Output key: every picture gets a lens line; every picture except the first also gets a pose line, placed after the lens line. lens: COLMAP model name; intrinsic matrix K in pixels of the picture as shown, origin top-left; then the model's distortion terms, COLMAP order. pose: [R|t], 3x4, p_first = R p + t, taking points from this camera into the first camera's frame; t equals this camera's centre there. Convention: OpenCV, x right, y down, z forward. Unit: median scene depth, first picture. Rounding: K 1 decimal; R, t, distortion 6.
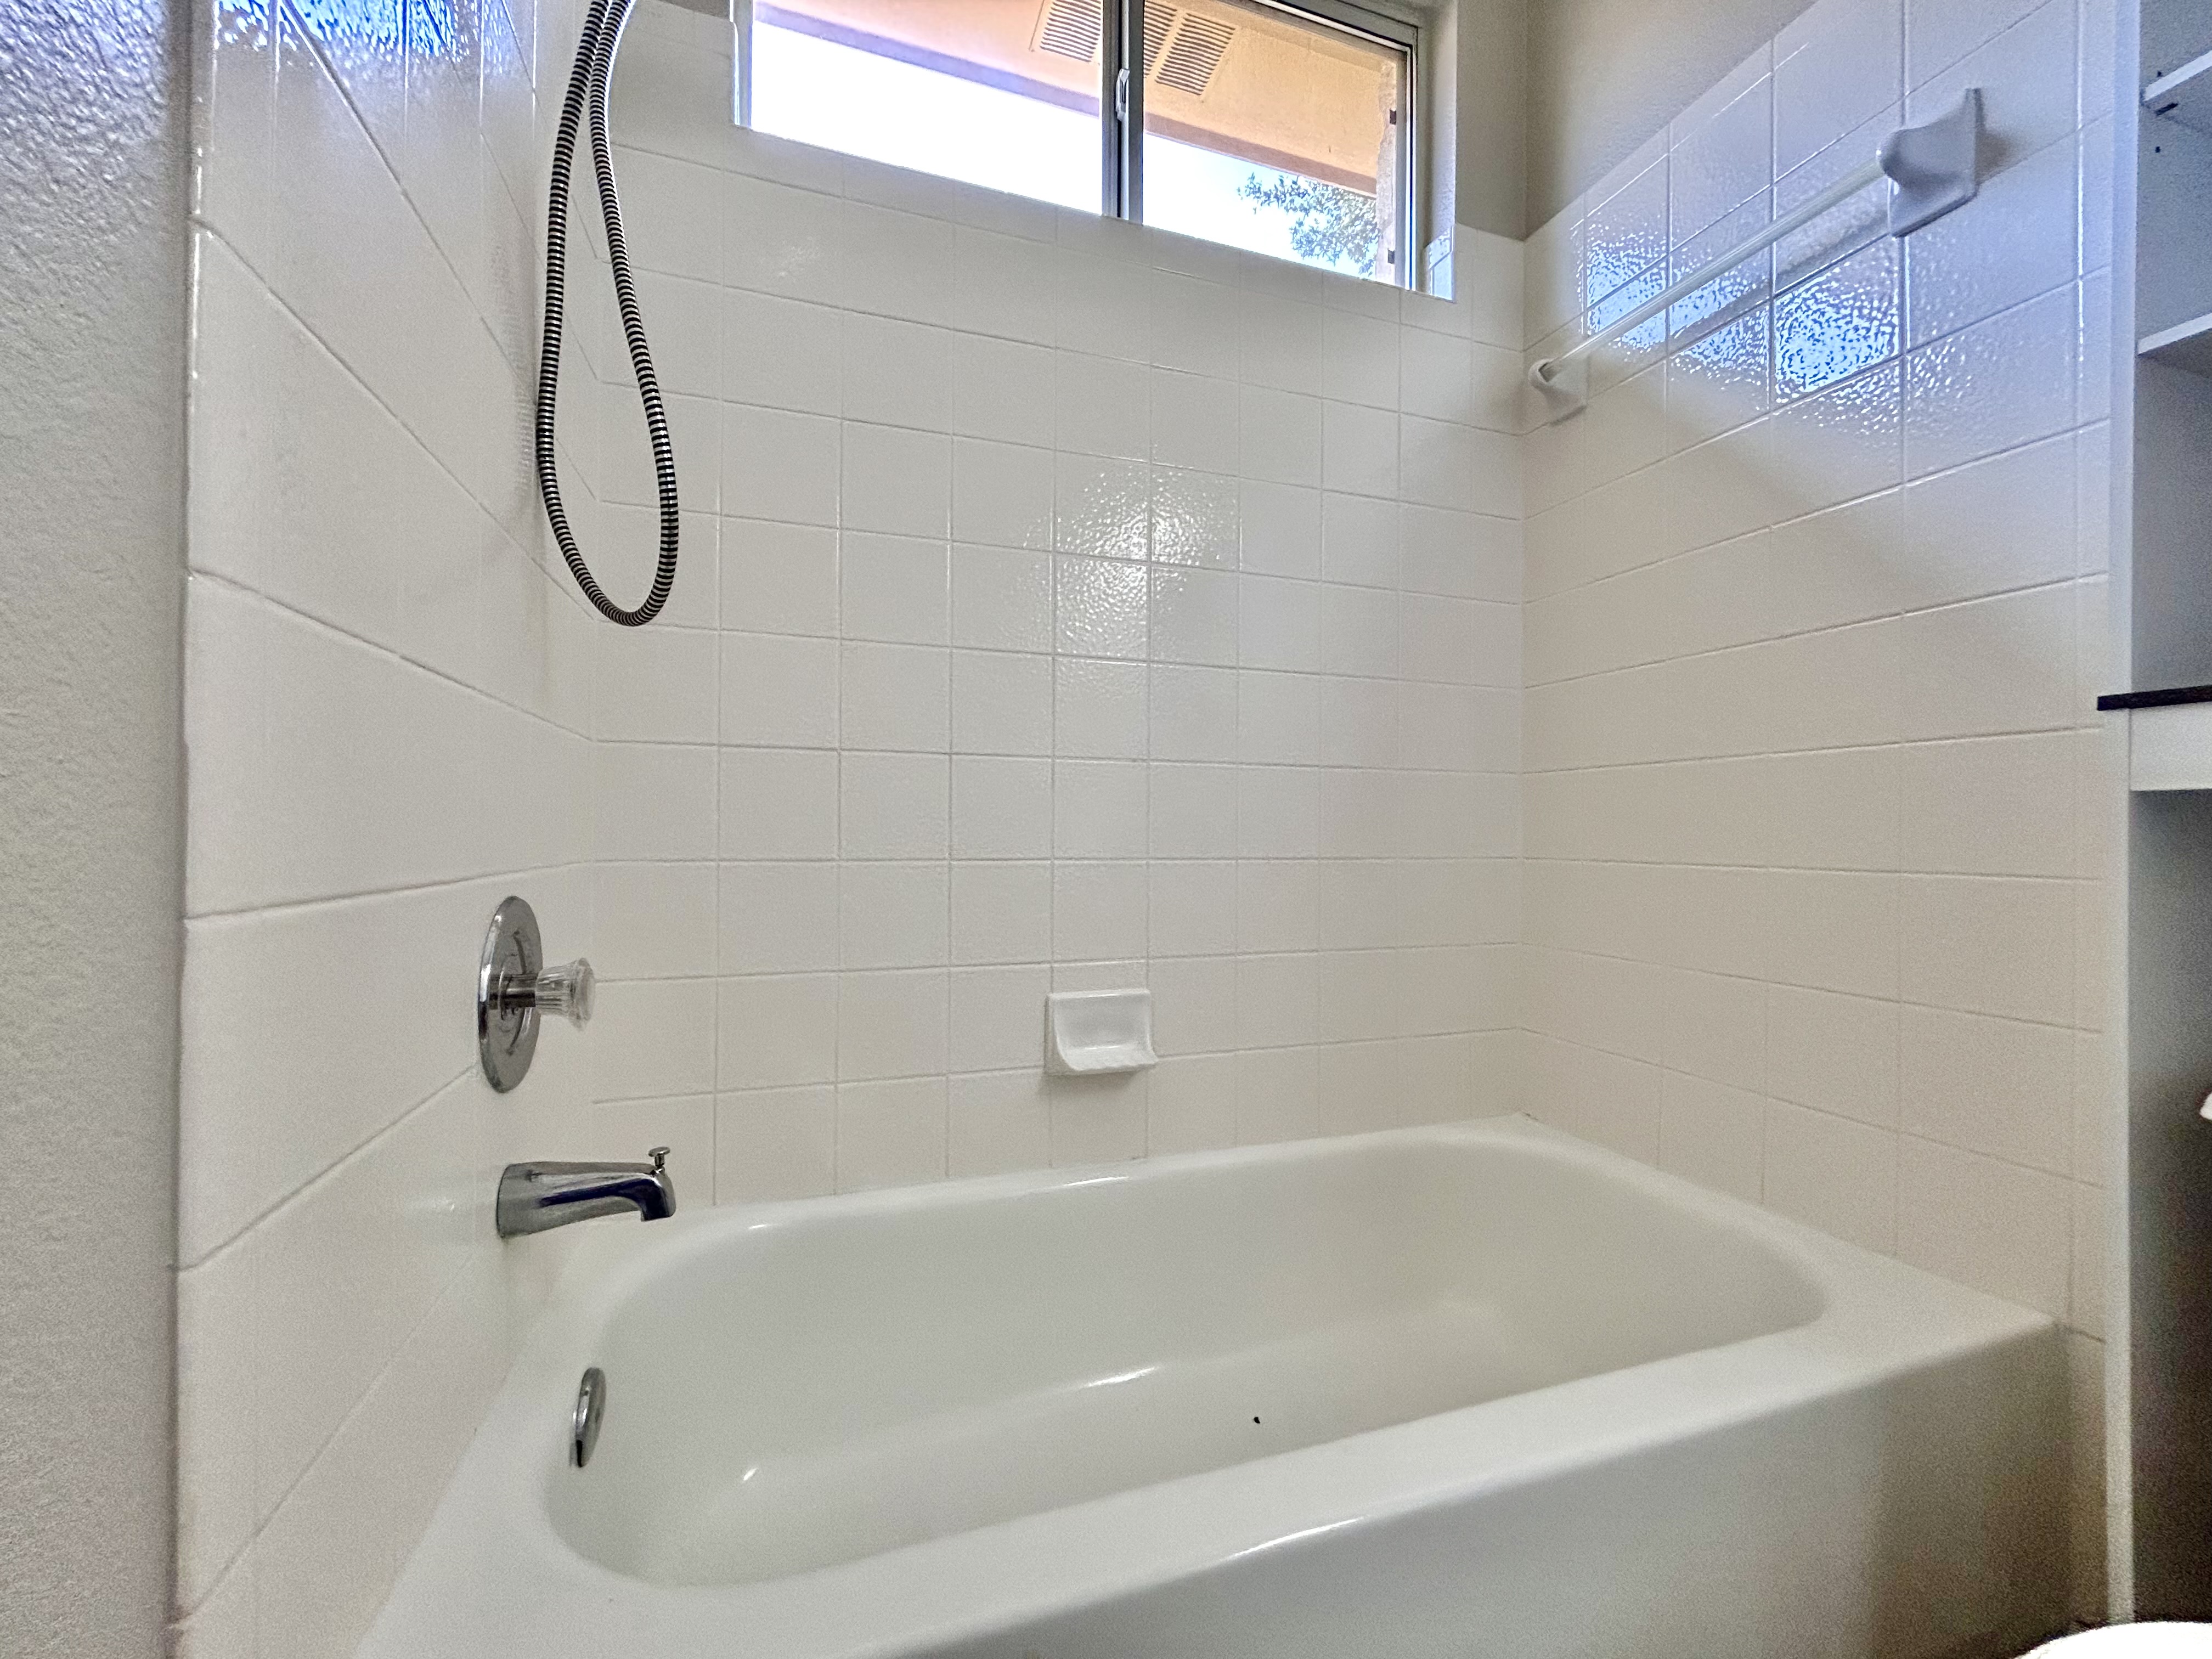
lens RADIAL K [[895.1, 0, 1115.0], [0, 895.1, 813.0], [0, 0, 1]] dist [0.001795, 0.000106]
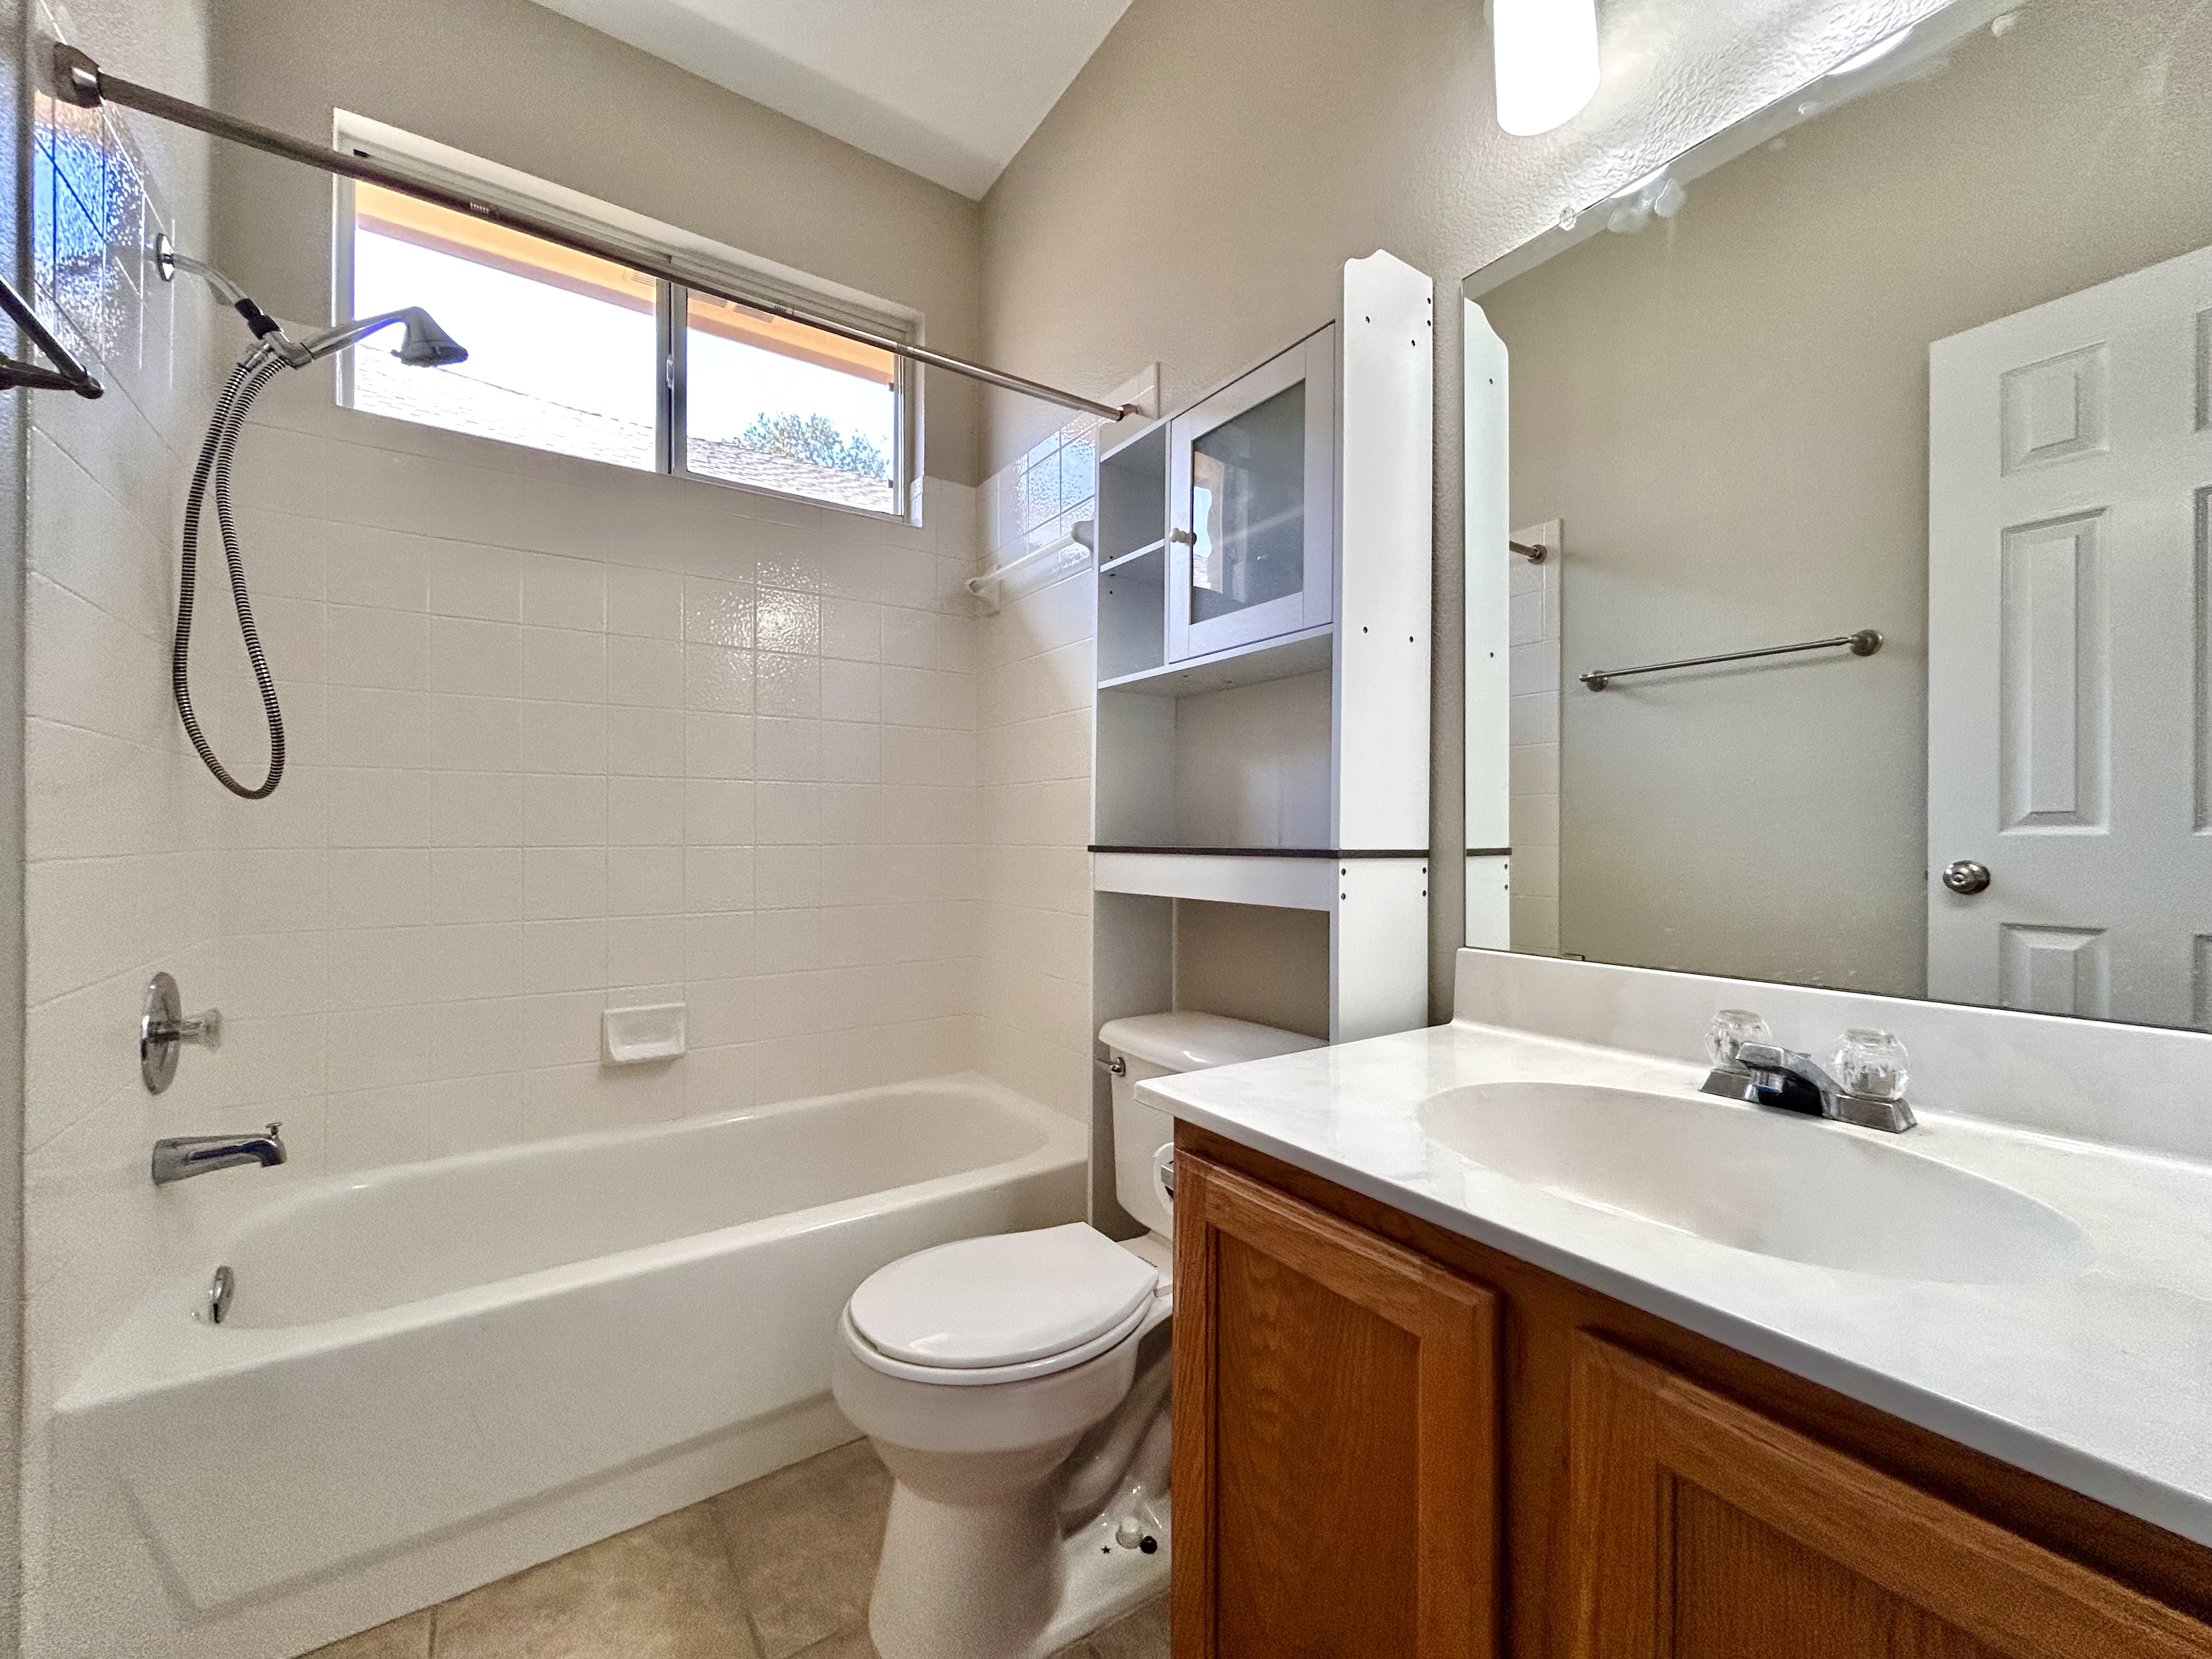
lens RADIAL K [[895.1, 0, 1104.2], [0, 895.1, 820.6], [0, 0, 1]] dist [0.001795, 0.000106]
pose [[0.964748, -0.001897, 0.263169, 0.513693], [-0.001163, 0.999934, 0.011473, -0.191396], [-0.263174, -0.011375, 0.964681, -0.952251]]
